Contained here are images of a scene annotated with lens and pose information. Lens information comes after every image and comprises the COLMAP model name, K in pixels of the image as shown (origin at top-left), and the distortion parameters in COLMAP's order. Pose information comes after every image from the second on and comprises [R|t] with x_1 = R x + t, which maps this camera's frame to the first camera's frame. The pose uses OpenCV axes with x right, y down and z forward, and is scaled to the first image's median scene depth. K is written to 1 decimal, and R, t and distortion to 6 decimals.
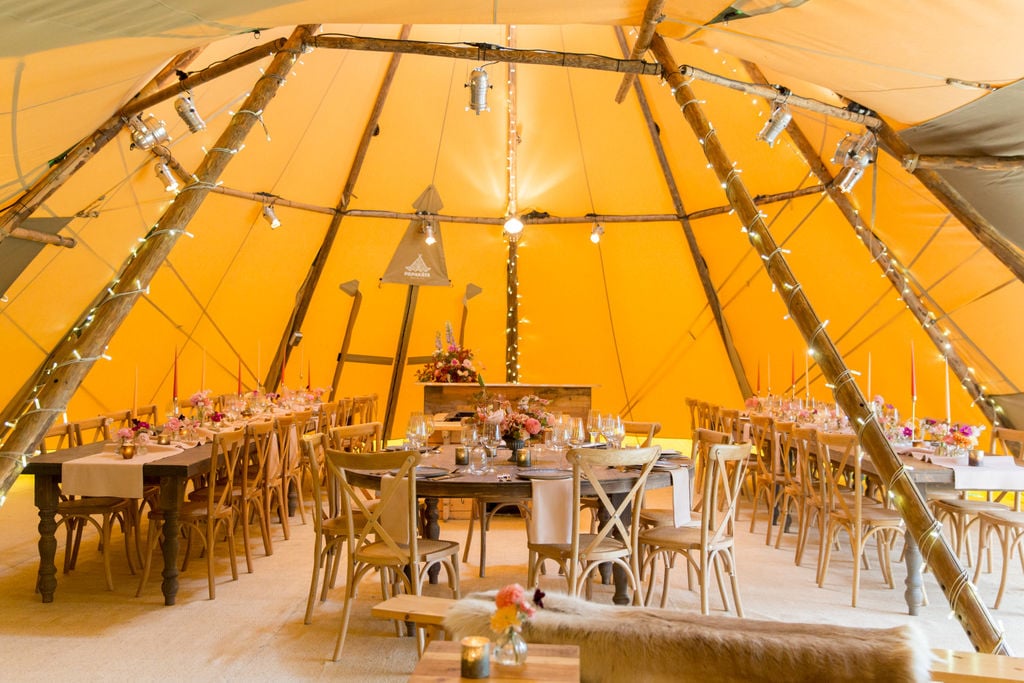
lens RADIAL K [[940.2, 0, 512.0], [0, 940.2, 341.5], [0, 0, 1]] dist [0.015402, -0.010781]
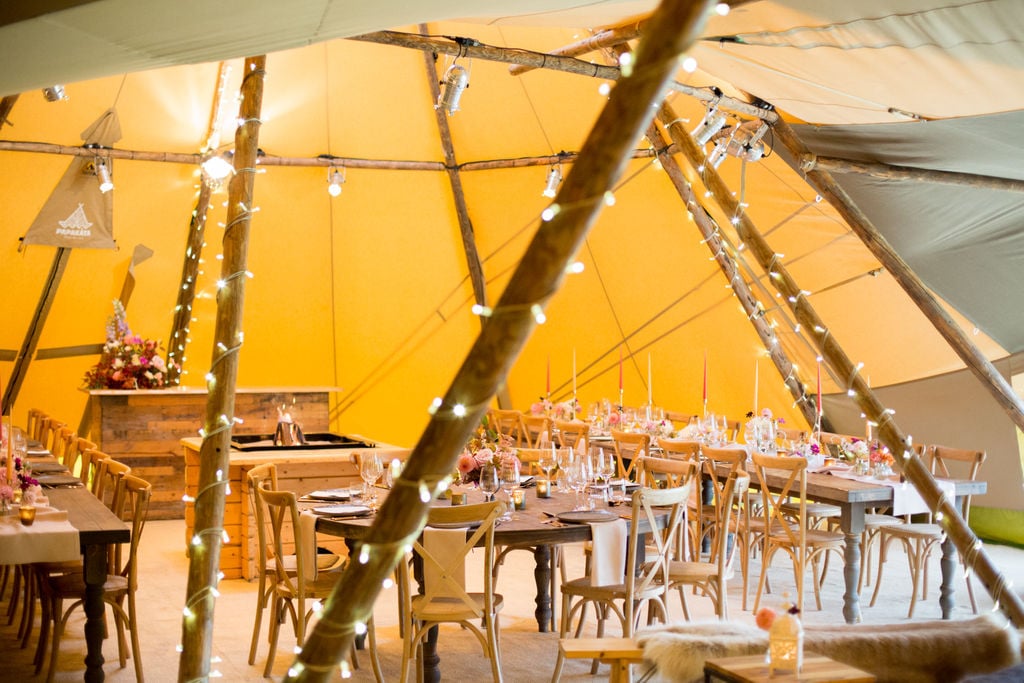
lens RADIAL K [[1600.1, 0, 512.0], [0, 1600.1, 341.5], [0, 0, 1]] dist [-0.199147, 0.574288]
pose [[0.908554, -0.012754, 0.417574, -0.375580], [-0.007362, 0.998890, 0.046529, -0.060861], [-0.417703, -0.045349, 0.907451, -0.239963]]
